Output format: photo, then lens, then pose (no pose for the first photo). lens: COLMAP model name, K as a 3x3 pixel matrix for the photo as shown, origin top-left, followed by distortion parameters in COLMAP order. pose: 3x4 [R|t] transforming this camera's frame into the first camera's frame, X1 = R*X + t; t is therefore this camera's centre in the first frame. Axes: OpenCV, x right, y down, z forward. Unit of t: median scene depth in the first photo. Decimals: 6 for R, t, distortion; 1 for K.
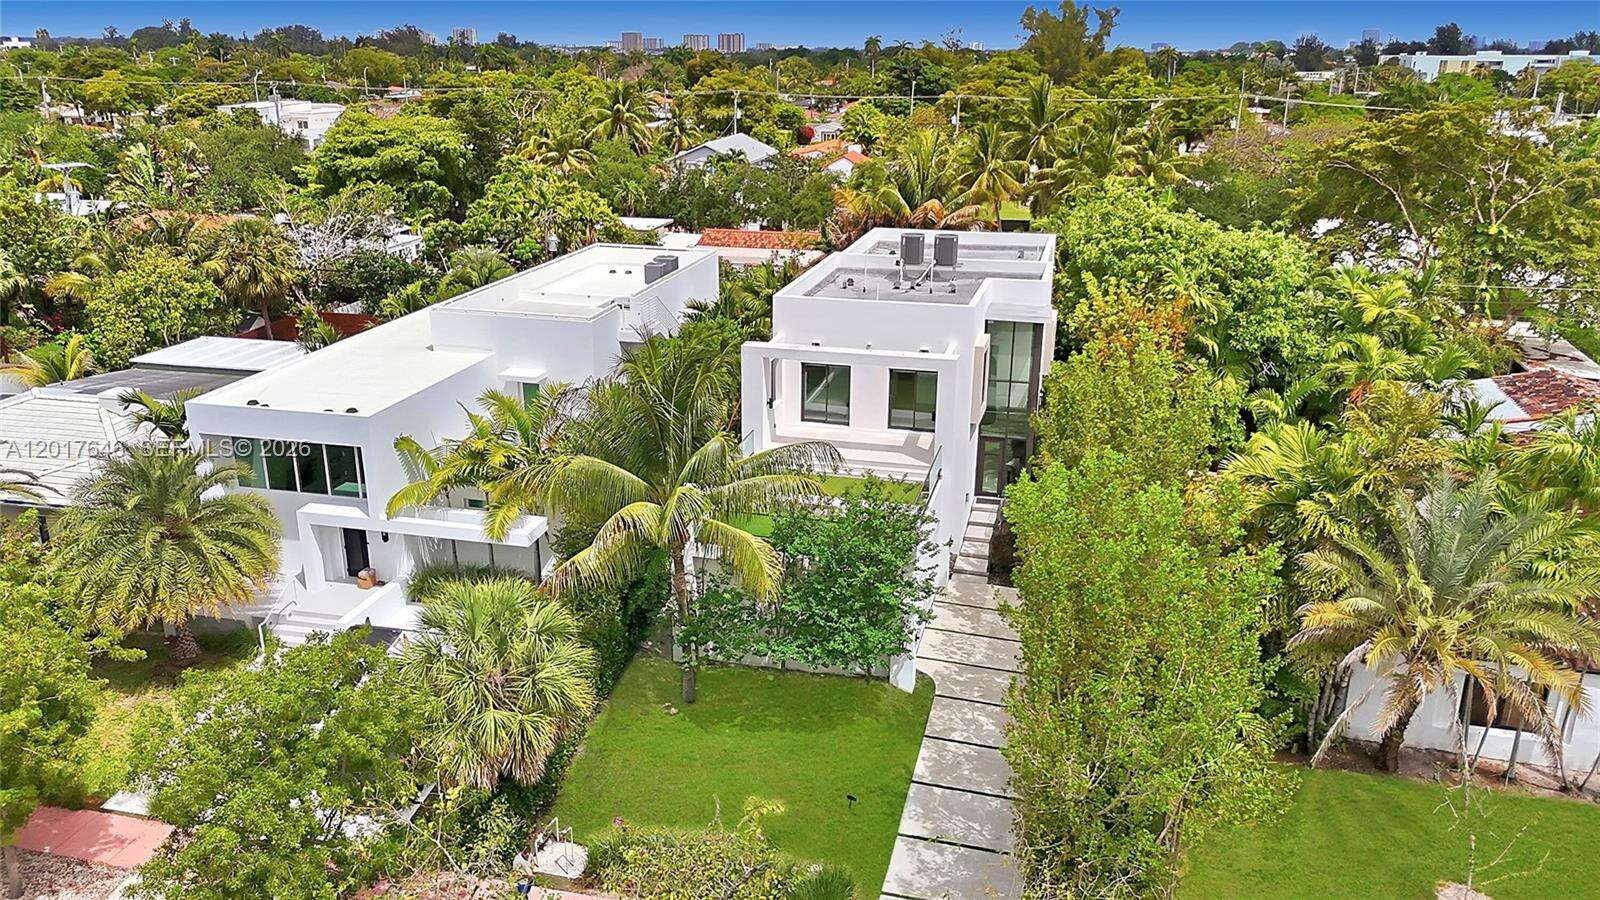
lens RADIAL K [[1180.4, 0, 800.0], [0, 1180.4, 450.0], [0, 0, 1]] dist [0.034635, -0.005600]
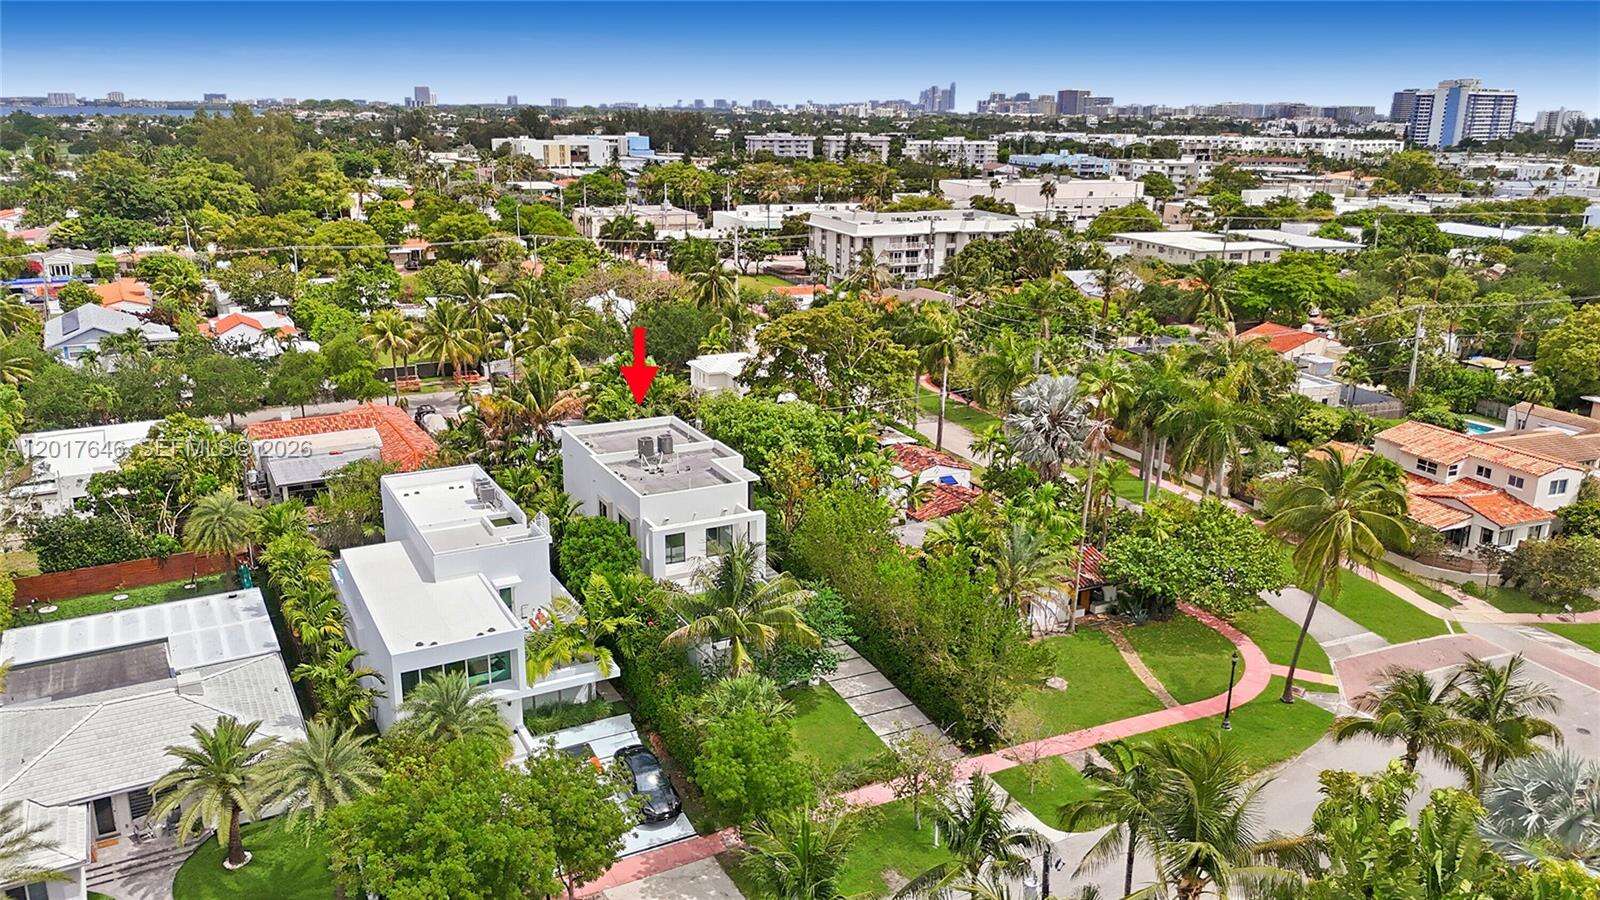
lens RADIAL K [[1176.4, 0, 800.0], [0, 1176.4, 450.0], [0, 0, 1]] dist [0.076220, -0.075829]
pose [[0.748421, -0.183791, 0.637249, -0.929643], [0.208196, 0.977373, 0.037369, -0.217909], [-0.629698, 0.104705, 0.769751, -0.461878]]
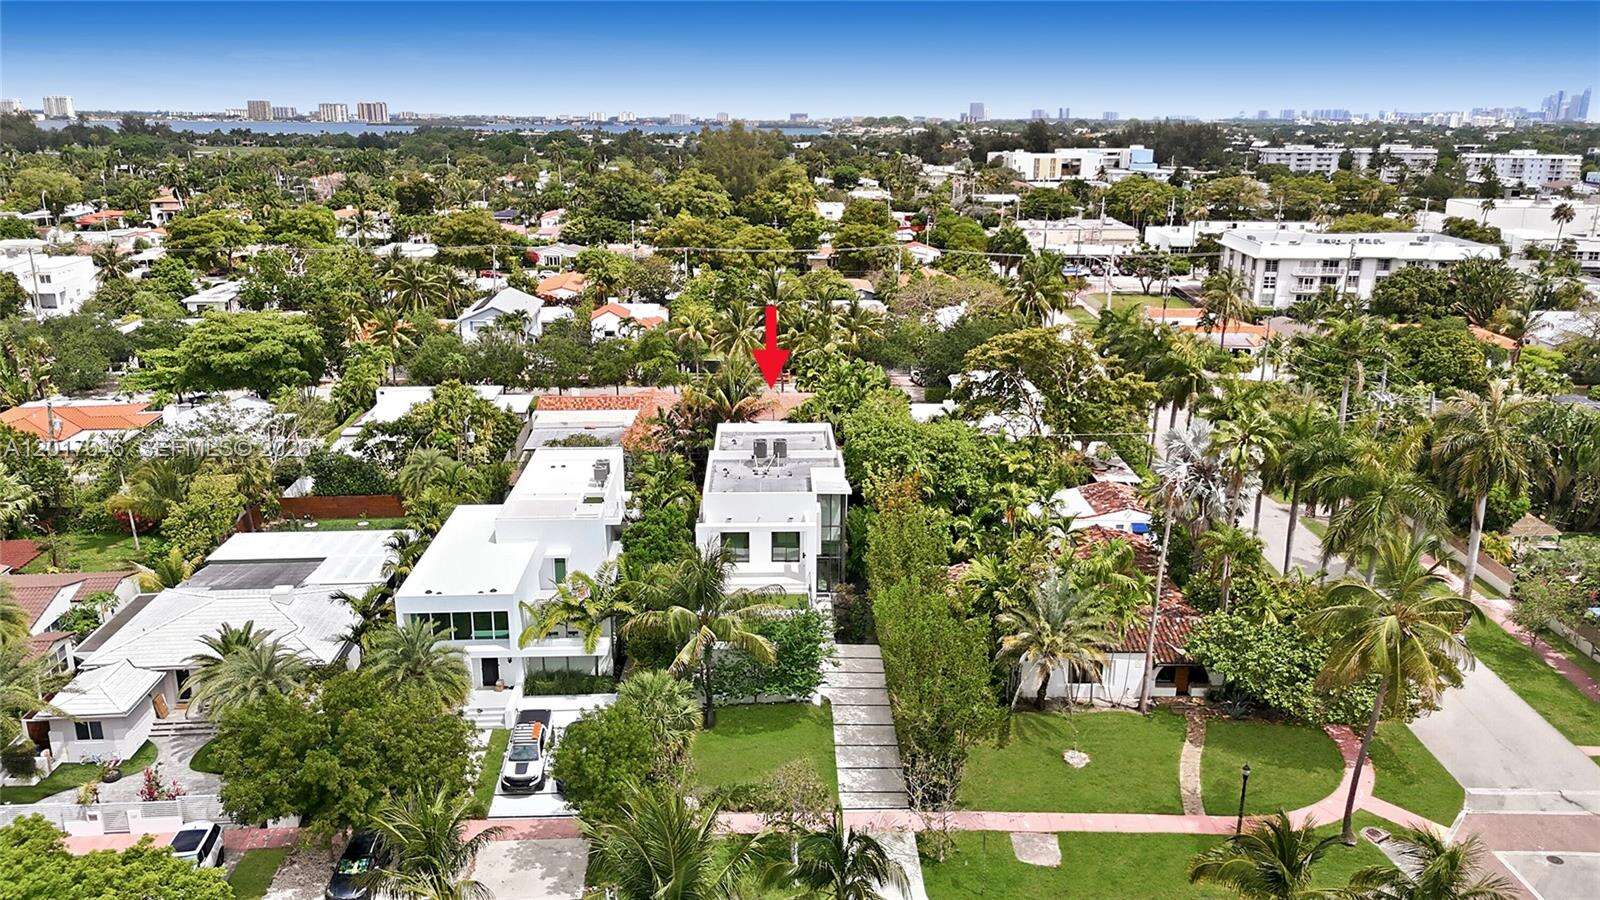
lens RADIAL K [[1176.4, 0, 800.0], [0, 1176.4, 450.0], [0, 0, 1]] dist [0.076220, -0.075829]
pose [[0.960442, -0.077089, 0.267598, -0.352824], [0.090516, 0.995163, -0.038187, -0.119039], [-0.263360, 0.060898, 0.962774, -0.741535]]
